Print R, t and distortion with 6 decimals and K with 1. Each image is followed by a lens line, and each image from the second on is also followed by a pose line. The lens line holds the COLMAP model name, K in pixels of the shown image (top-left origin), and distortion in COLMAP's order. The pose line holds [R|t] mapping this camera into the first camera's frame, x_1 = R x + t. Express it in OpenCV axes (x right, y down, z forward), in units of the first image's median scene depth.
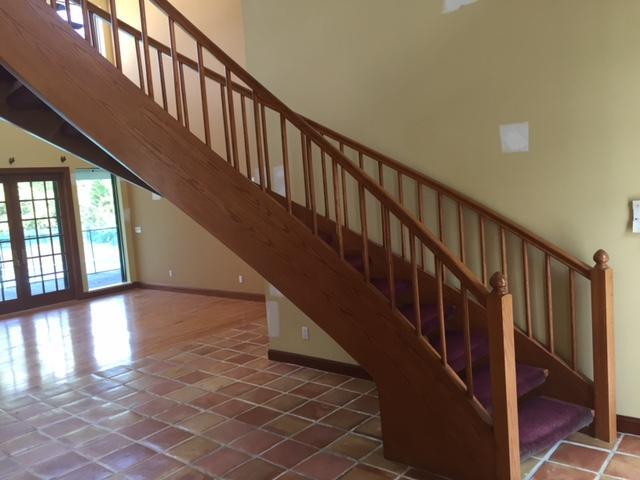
lens RADIAL K [[547.3, 0, 321.6], [0, 547.3, 236.5], [0, 0, 1]] dist [0.032344, -0.028392]
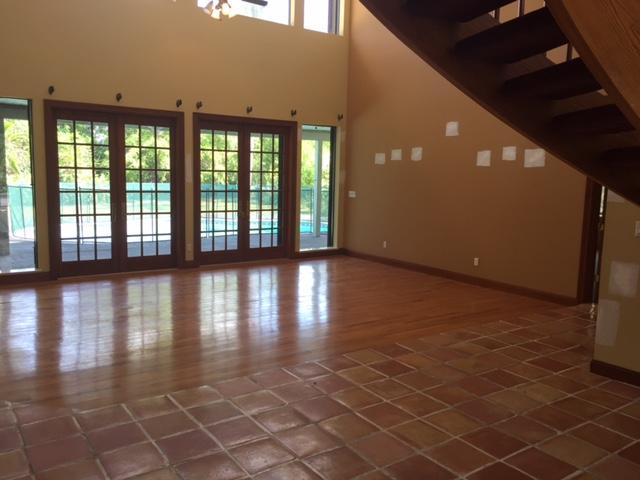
lens RADIAL K [[547.3, 0, 317.8], [0, 547.3, 243.6], [0, 0, 1]] dist [0.032344, -0.028392]
pose [[0.961169, 0.129156, -0.243869, -0.169144], [-0.116059, 0.990953, 0.067395, 0.017594], [0.250367, -0.036475, 0.967464, 0.074702]]
